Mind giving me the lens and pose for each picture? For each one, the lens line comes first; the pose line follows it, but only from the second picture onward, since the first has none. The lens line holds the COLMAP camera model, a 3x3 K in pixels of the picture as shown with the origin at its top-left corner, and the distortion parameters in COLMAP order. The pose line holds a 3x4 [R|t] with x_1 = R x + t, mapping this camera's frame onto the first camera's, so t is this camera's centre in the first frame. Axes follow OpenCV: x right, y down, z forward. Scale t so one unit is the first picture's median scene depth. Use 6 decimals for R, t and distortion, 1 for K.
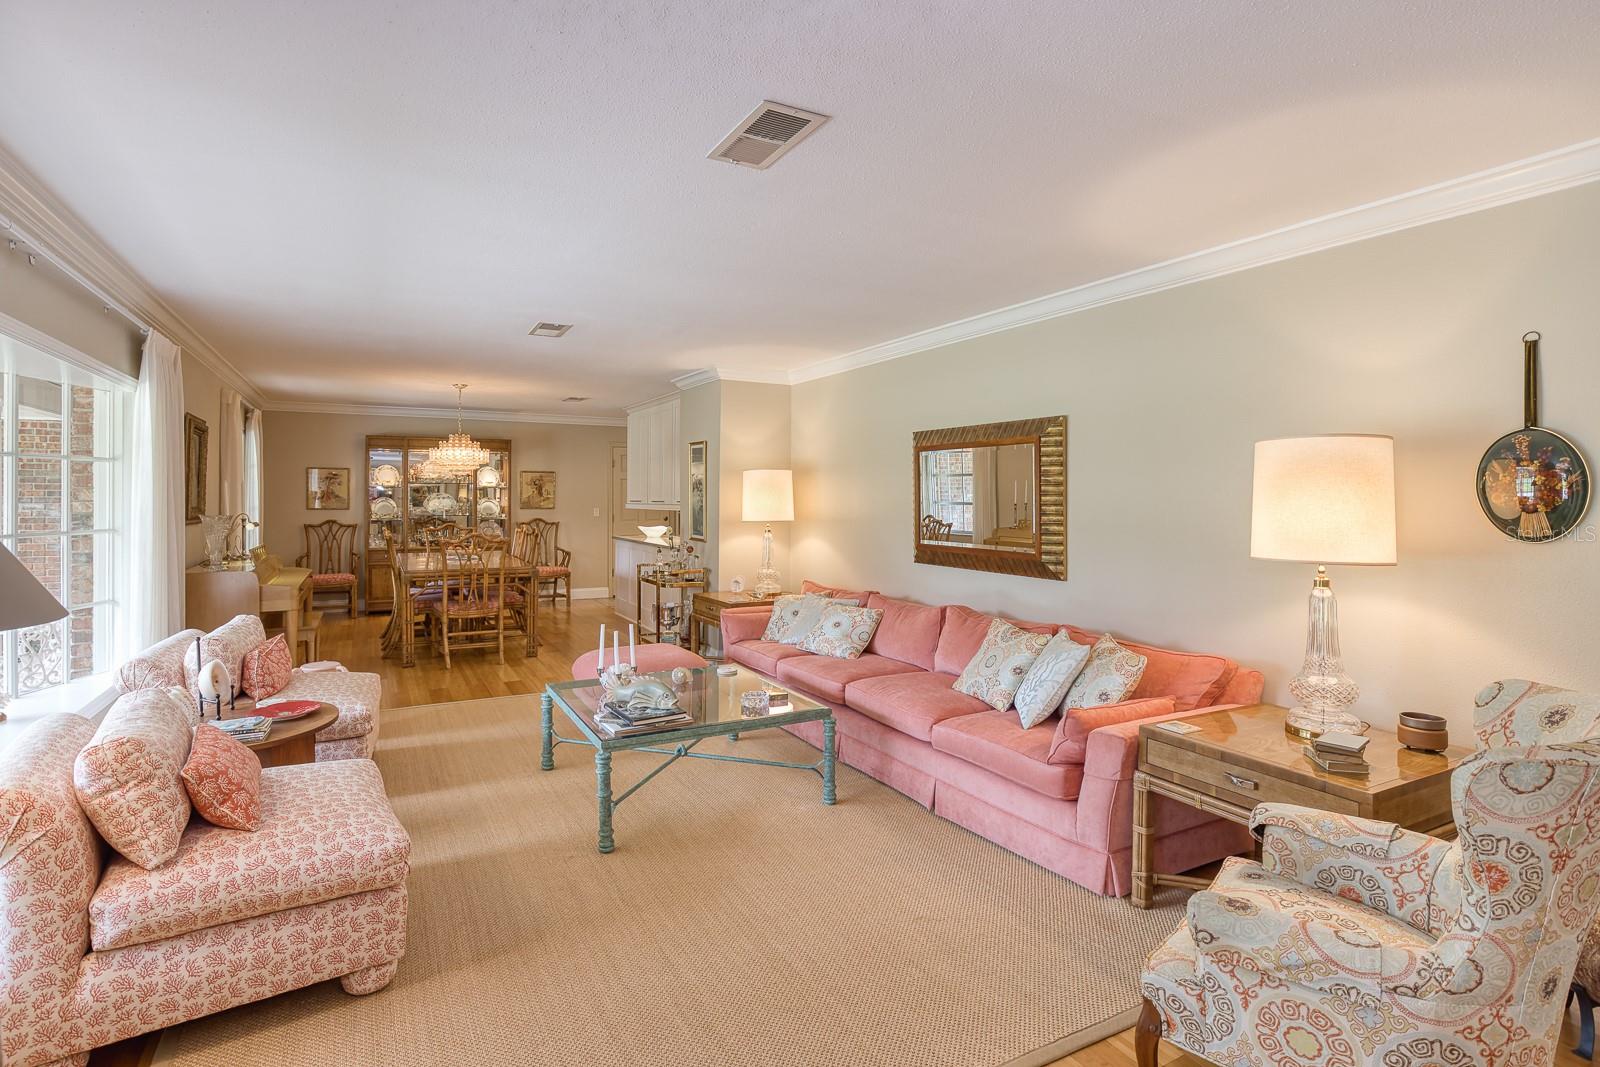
lens RADIAL K [[813.4, 0, 800.7], [0, 813.4, 497.8], [0, 0, 1]] dist [-0.003260, 0.000677]
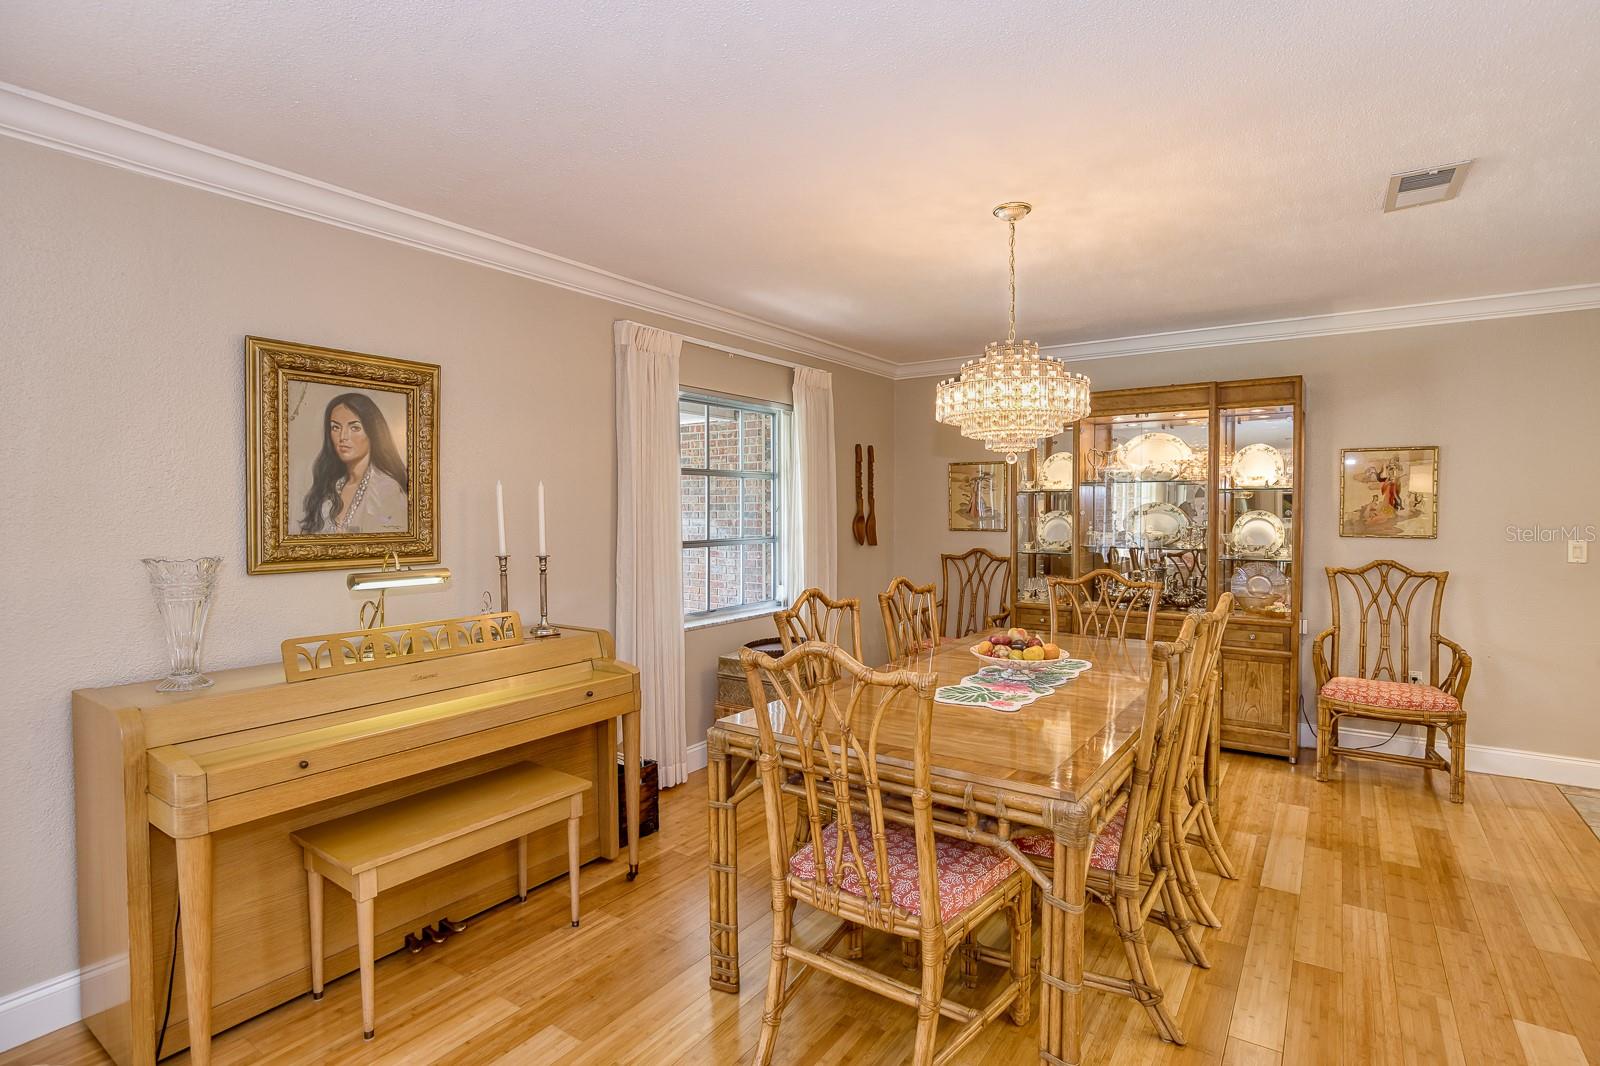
lens RADIAL K [[792.3, 0, 827.6], [0, 792.3, 530.5], [0, 0, 1]] dist [-0.002658, -0.000199]
pose [[0.476099, 0.021972, -0.879117, -0.169845], [0.003097, 0.999640, 0.026661, -0.003129], [0.879386, -0.015416, 0.475860, 0.903957]]
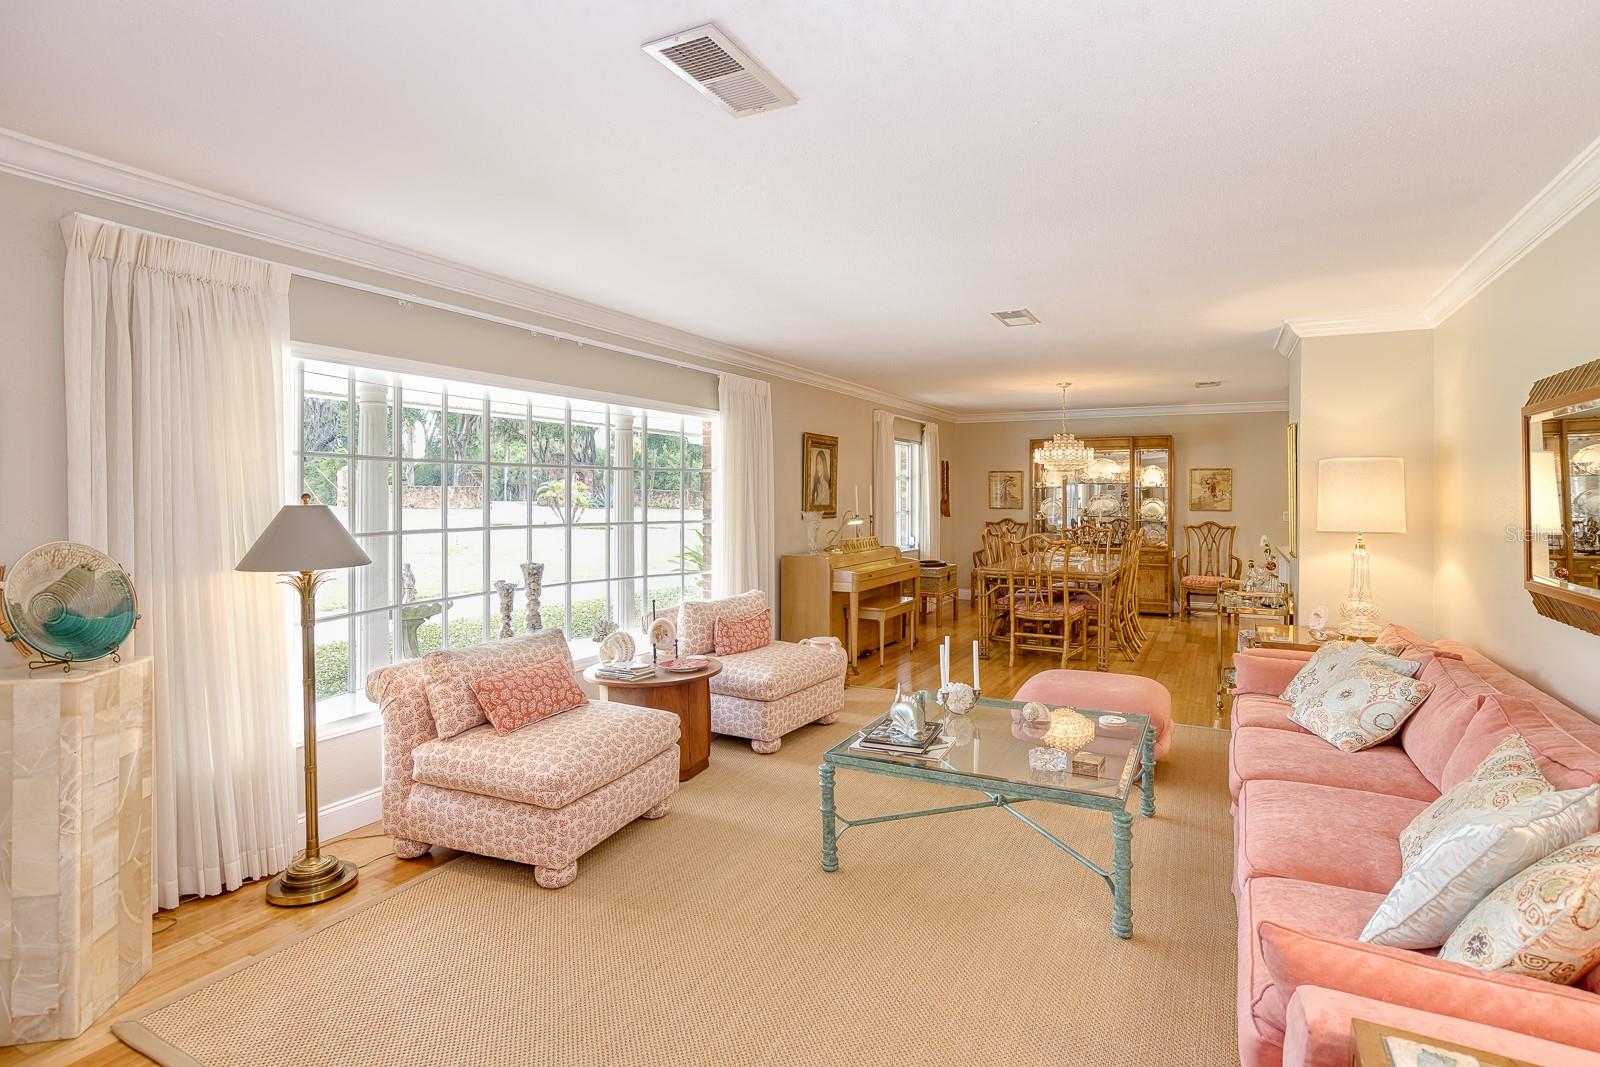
lens RADIAL K [[813.4, 0, 800.7], [0, 813.4, 497.8], [0, 0, 1]] dist [-0.003260, 0.000677]
pose [[0.561384, -0.000048, -0.827556, 0.258719], [-0.001063, 0.999999, -0.000778, 0.000604], [0.827555, 0.001316, 0.561383, 0.214108]]
